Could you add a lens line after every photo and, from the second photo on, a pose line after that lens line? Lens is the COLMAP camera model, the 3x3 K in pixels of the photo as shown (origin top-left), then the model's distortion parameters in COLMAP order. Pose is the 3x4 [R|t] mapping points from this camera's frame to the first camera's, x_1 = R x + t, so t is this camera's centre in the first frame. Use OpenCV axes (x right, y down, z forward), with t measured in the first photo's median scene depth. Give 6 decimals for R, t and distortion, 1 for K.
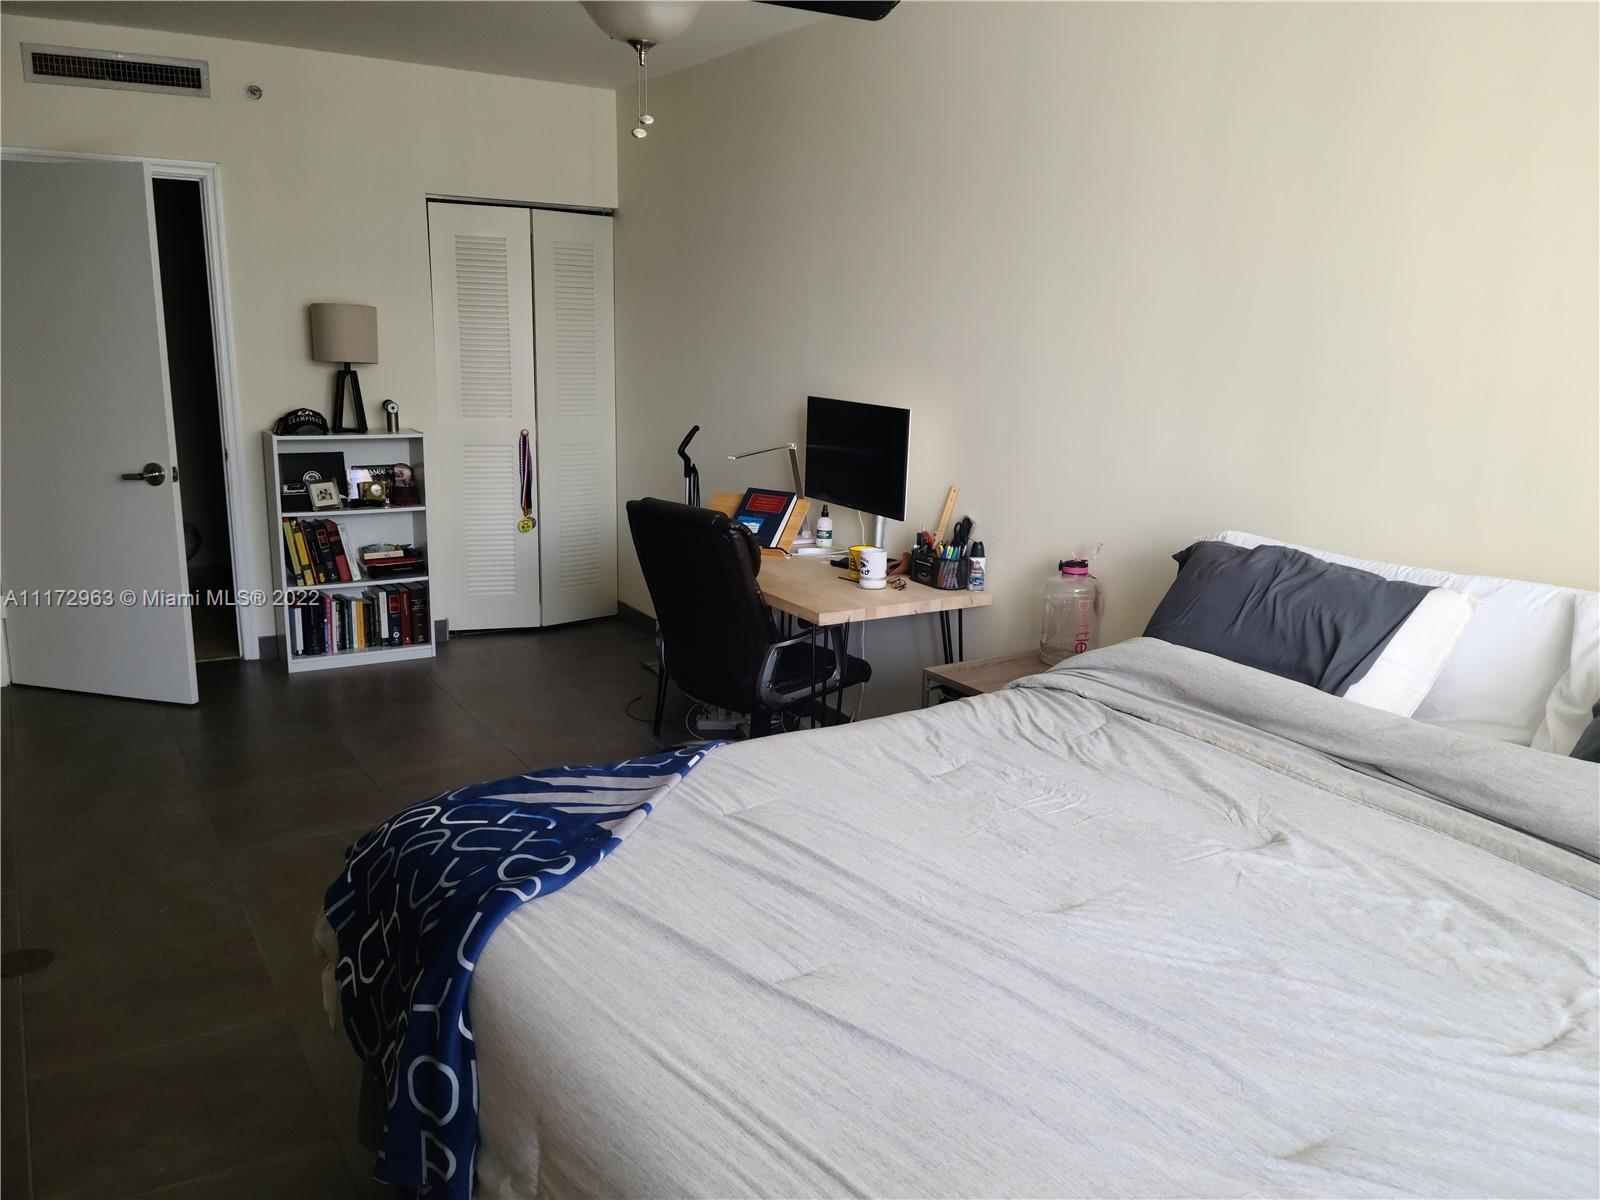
lens RADIAL K [[1241.1, 0, 795.8], [0, 1241.1, 618.5], [0, 0, 1]] dist [0.108641, -0.126160]
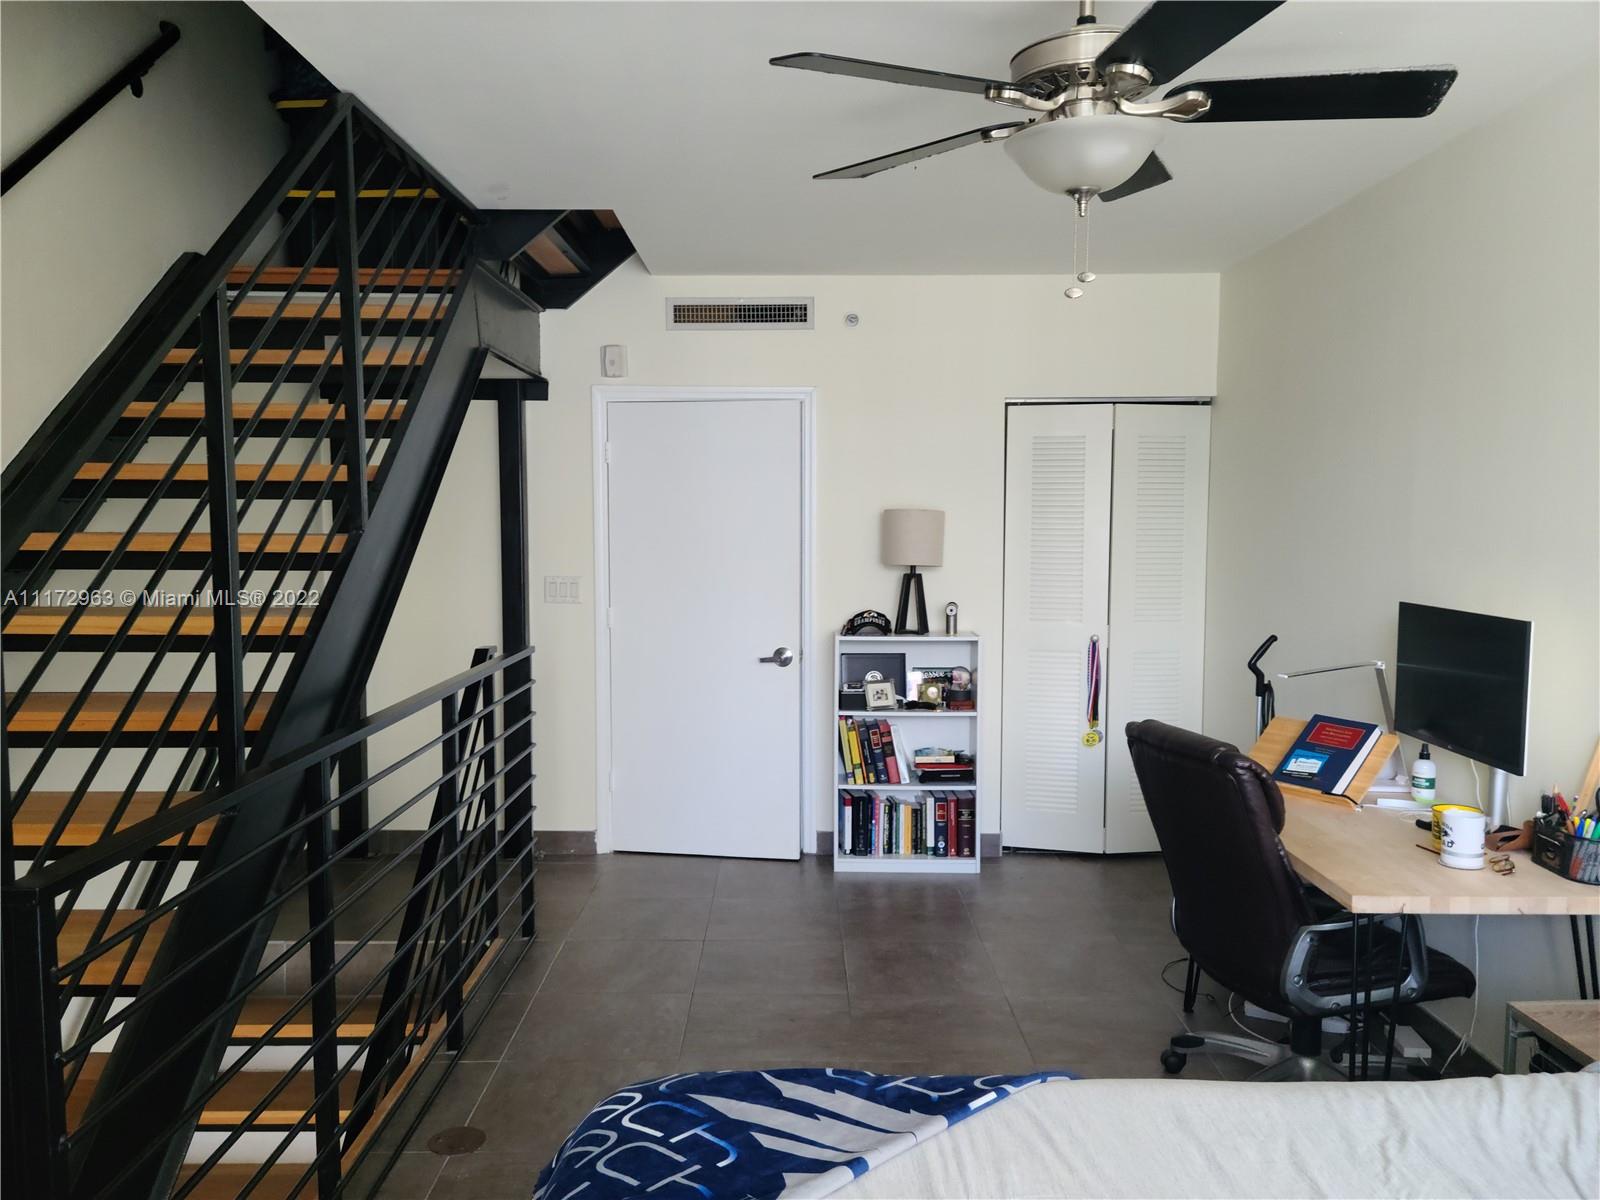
lens RADIAL K [[1241.1, 0, 795.8], [0, 1241.1, 618.5], [0, 0, 1]] dist [0.108641, -0.126160]
pose [[0.852548, 0.020658, -0.522241, 0.082298], [-0.104222, 0.985870, -0.131143, -0.021632], [0.512153, 0.166235, 0.842654, 0.121757]]
